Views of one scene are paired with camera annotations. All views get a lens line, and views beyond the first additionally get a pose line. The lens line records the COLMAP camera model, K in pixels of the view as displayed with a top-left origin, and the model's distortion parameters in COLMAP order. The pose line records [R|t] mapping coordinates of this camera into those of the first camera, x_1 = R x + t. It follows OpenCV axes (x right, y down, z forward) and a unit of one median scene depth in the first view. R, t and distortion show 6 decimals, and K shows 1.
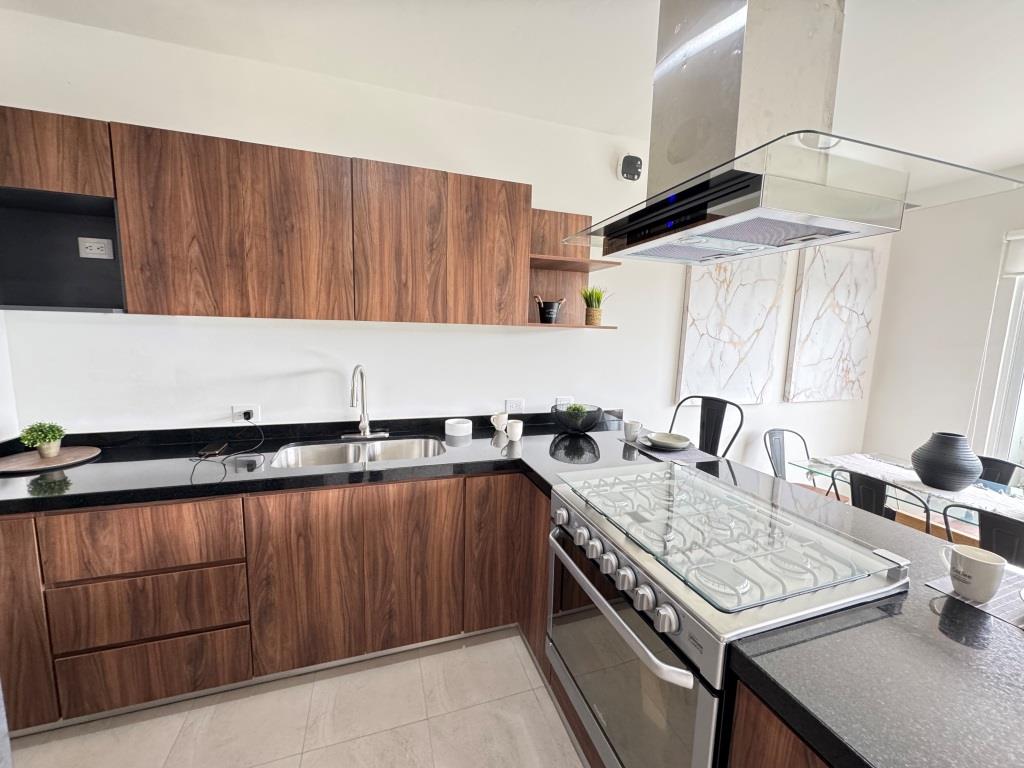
lens RADIAL K [[407.6, 0, 514.6], [0, 407.6, 383.8], [0, 0, 1]] dist [-0.003687, -0.000263]
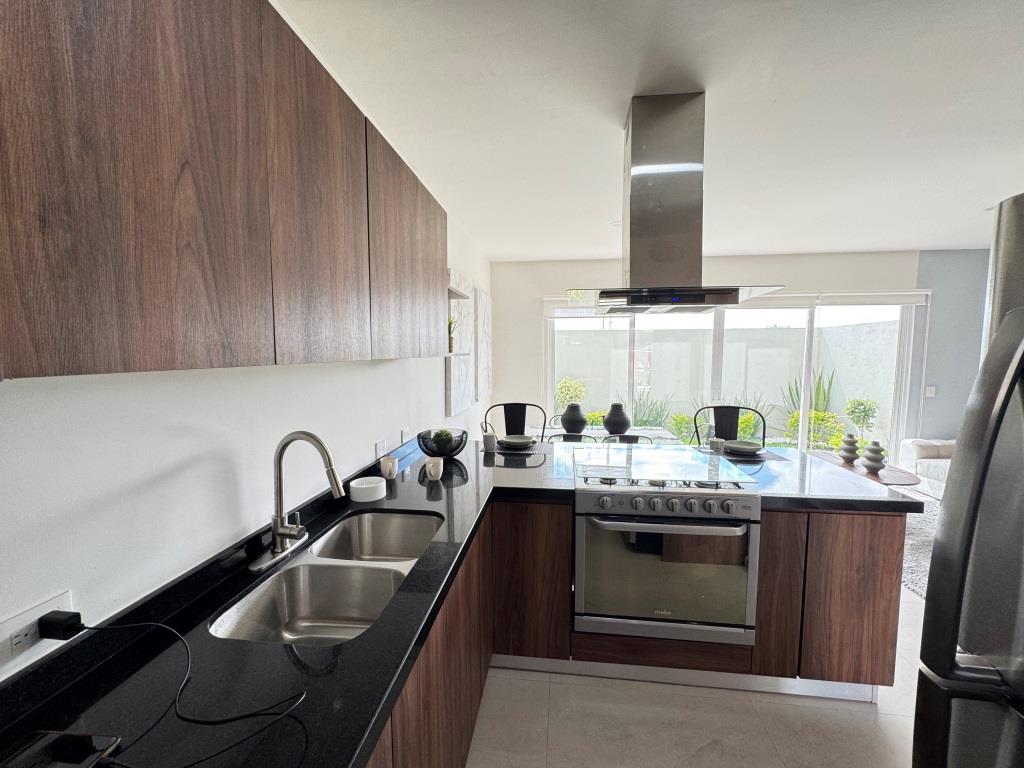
lens RADIAL K [[407.6, 0, 510.7], [0, 407.6, 383.0], [0, 0, 1]] dist [-0.003687, -0.000263]
pose [[0.439099, -0.099806, 0.892878, -0.634916], [0.130617, 0.990343, 0.046466, -0.085424], [-0.888893, 0.096222, 0.447895, 0.363794]]
